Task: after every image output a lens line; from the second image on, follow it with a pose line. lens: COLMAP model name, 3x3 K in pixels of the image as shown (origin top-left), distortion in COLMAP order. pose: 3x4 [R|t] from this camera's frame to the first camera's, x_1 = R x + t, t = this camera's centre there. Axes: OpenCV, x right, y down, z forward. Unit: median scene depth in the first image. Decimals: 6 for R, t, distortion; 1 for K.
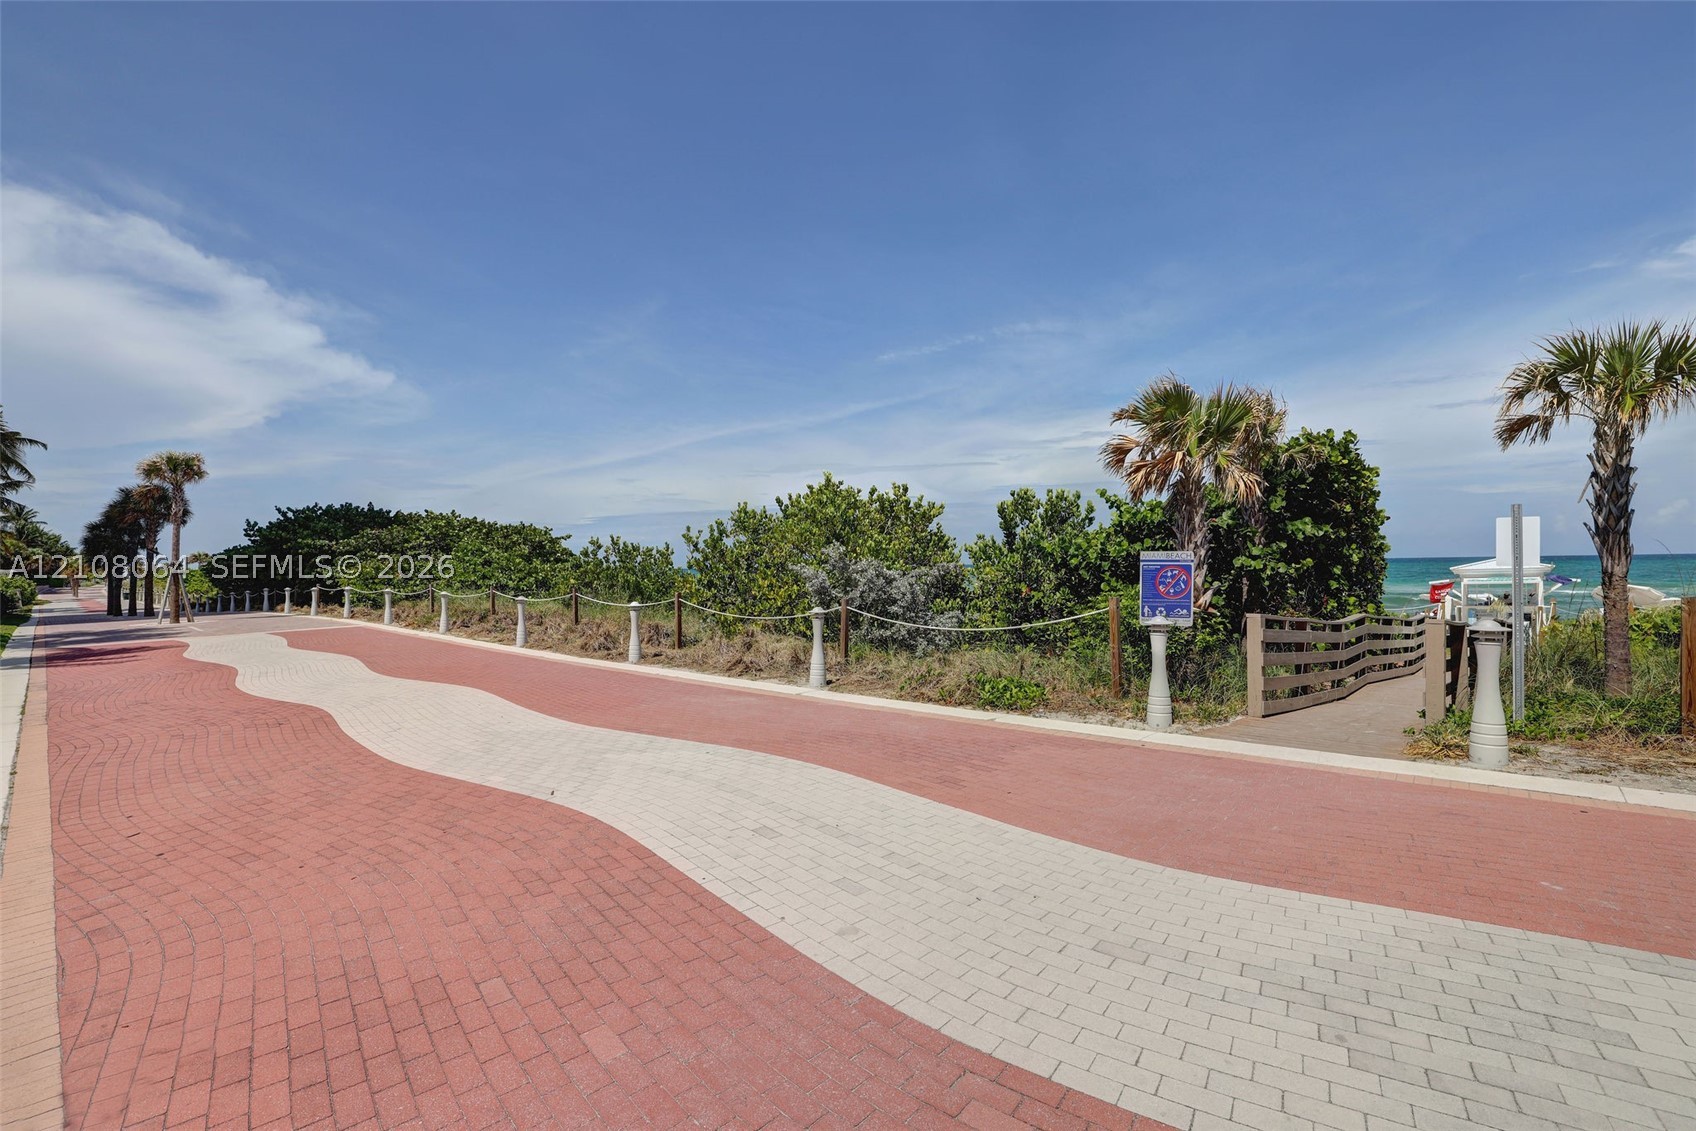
lens RADIAL K [[760.5, 0, 850.0], [0, 760.5, 578.7], [0, 0, 1]] dist [-0.023428, 0.014812]
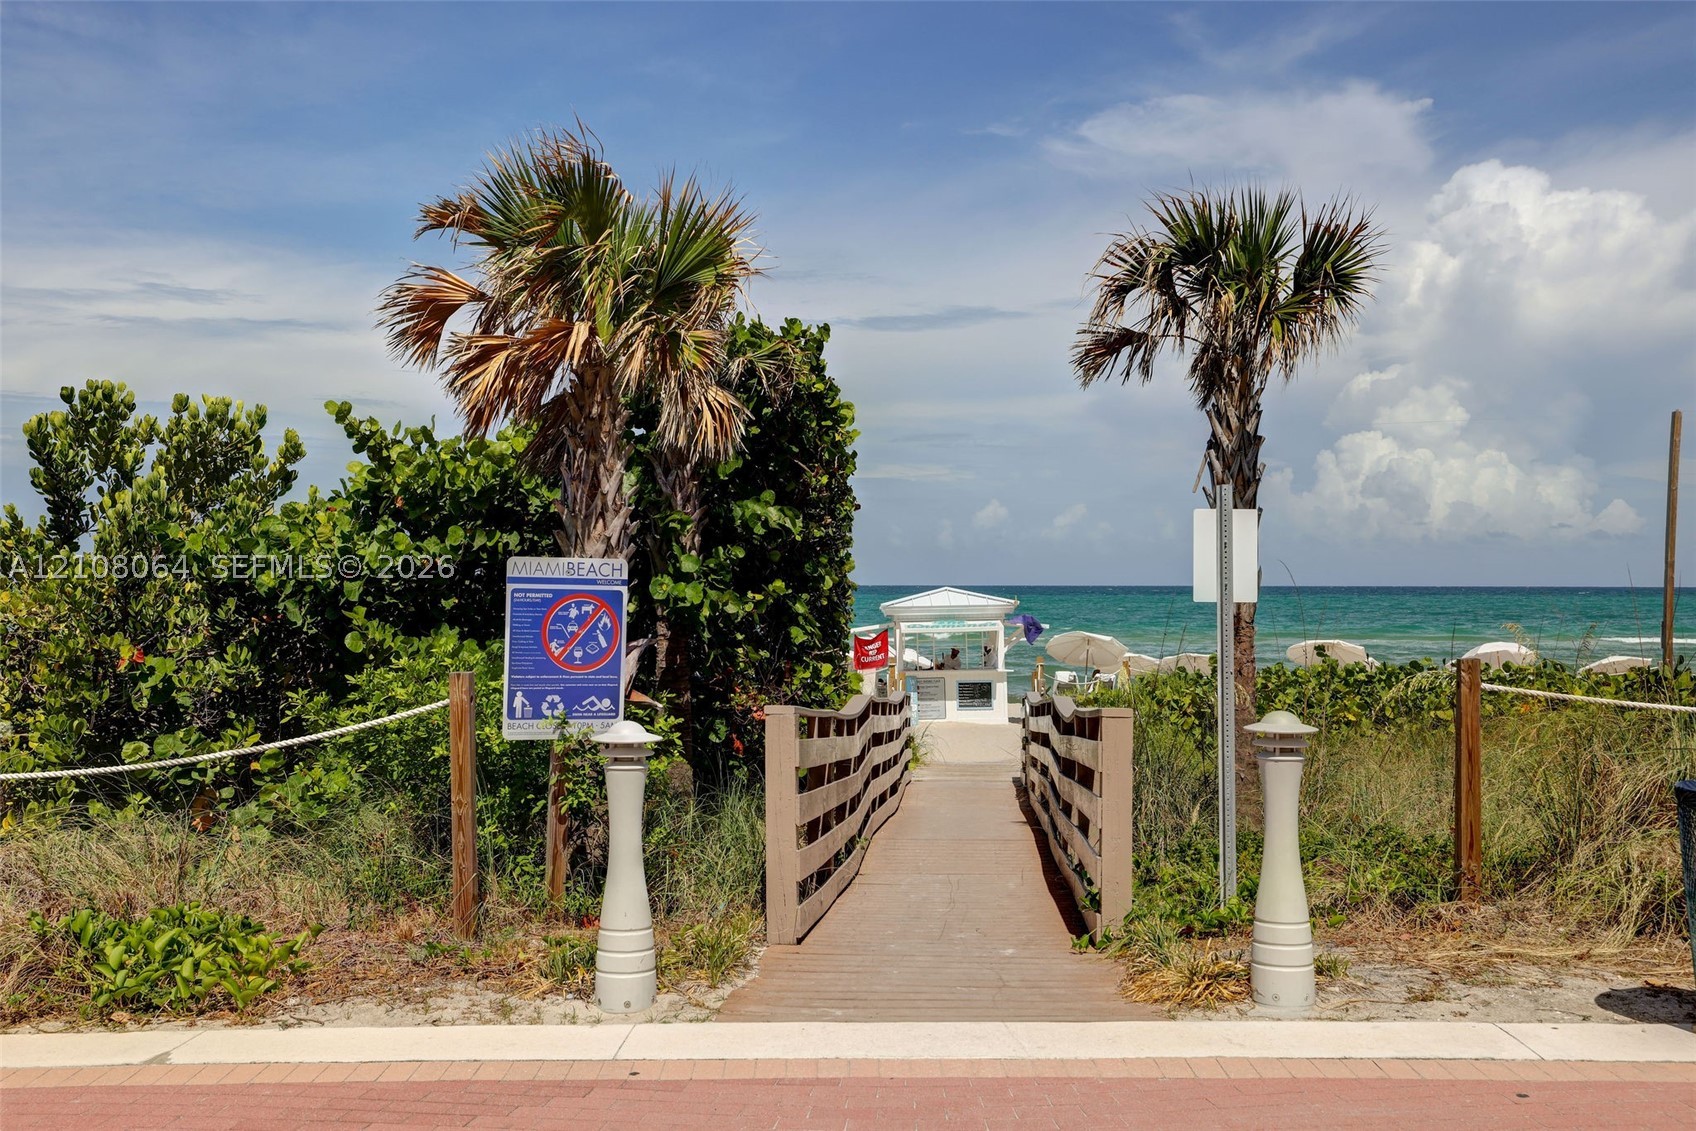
lens RADIAL K [[1668.7, 0, 848.0], [0, 1668.7, 565.5], [0, 0, 1]] dist [-0.003036, 0.190222]
pose [[0.764851, 0.023342, 0.643784, -0.042535], [-0.001978, 0.999424, -0.033886, -0.001444], [-0.644204, 0.024644, 0.764457, 0.183102]]
